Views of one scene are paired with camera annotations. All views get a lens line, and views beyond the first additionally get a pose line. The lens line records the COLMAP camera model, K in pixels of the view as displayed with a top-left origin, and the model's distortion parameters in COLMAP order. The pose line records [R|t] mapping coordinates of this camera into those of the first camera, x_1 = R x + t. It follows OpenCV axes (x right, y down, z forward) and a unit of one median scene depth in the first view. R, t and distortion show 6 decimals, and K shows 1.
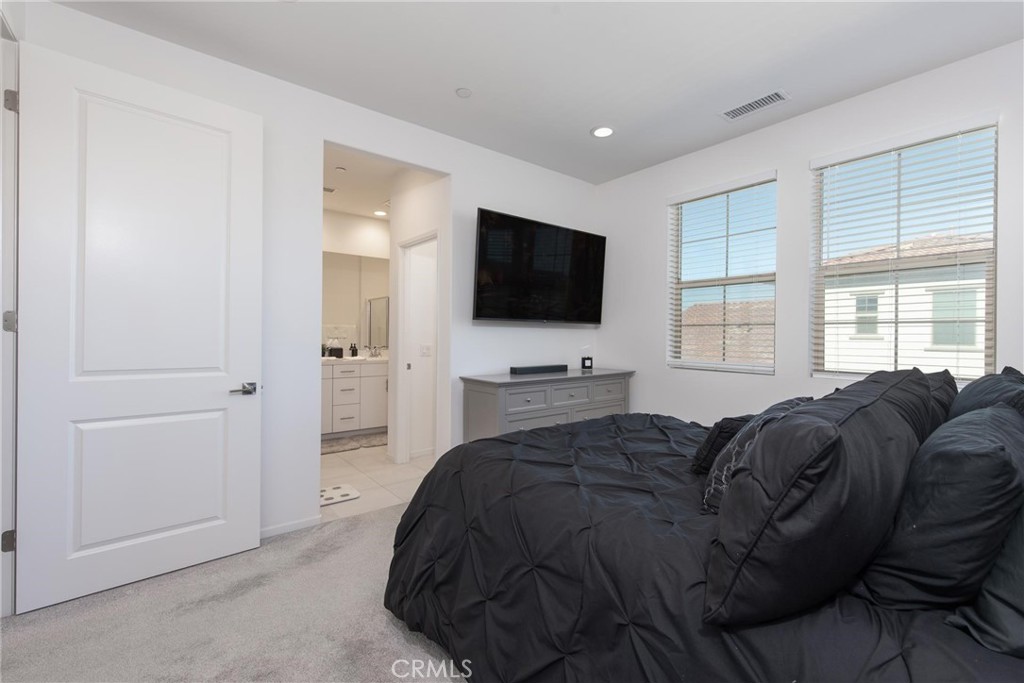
lens RADIAL K [[438.3, 0, 514.6], [0, 438.3, 338.7], [0, 0, 1]] dist [-0.002531, -0.000831]
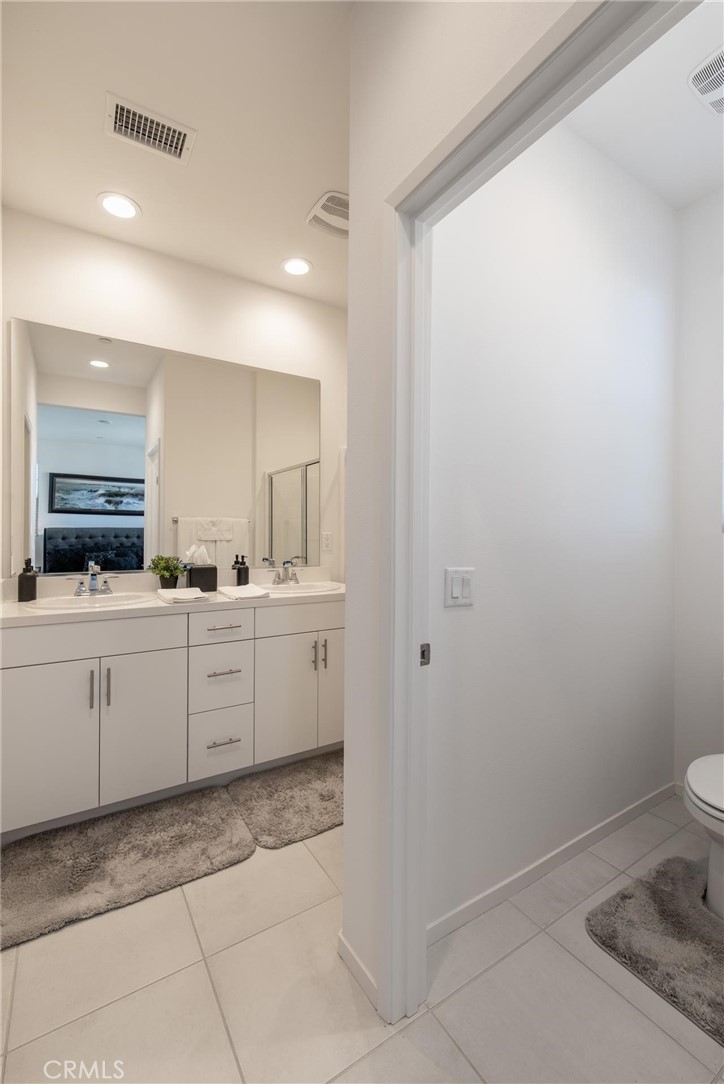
lens RADIAL K [[464.0, 0, 359.9], [0, 464.0, 538.1], [0, 0, 1]] dist [-0.002531, -0.000831]
pose [[0.993172, -0.004252, -0.116583, -0.193766], [0.004568, 0.999987, 0.002442, -0.008528], [0.116571, -0.002958, 0.993178, 0.552406]]
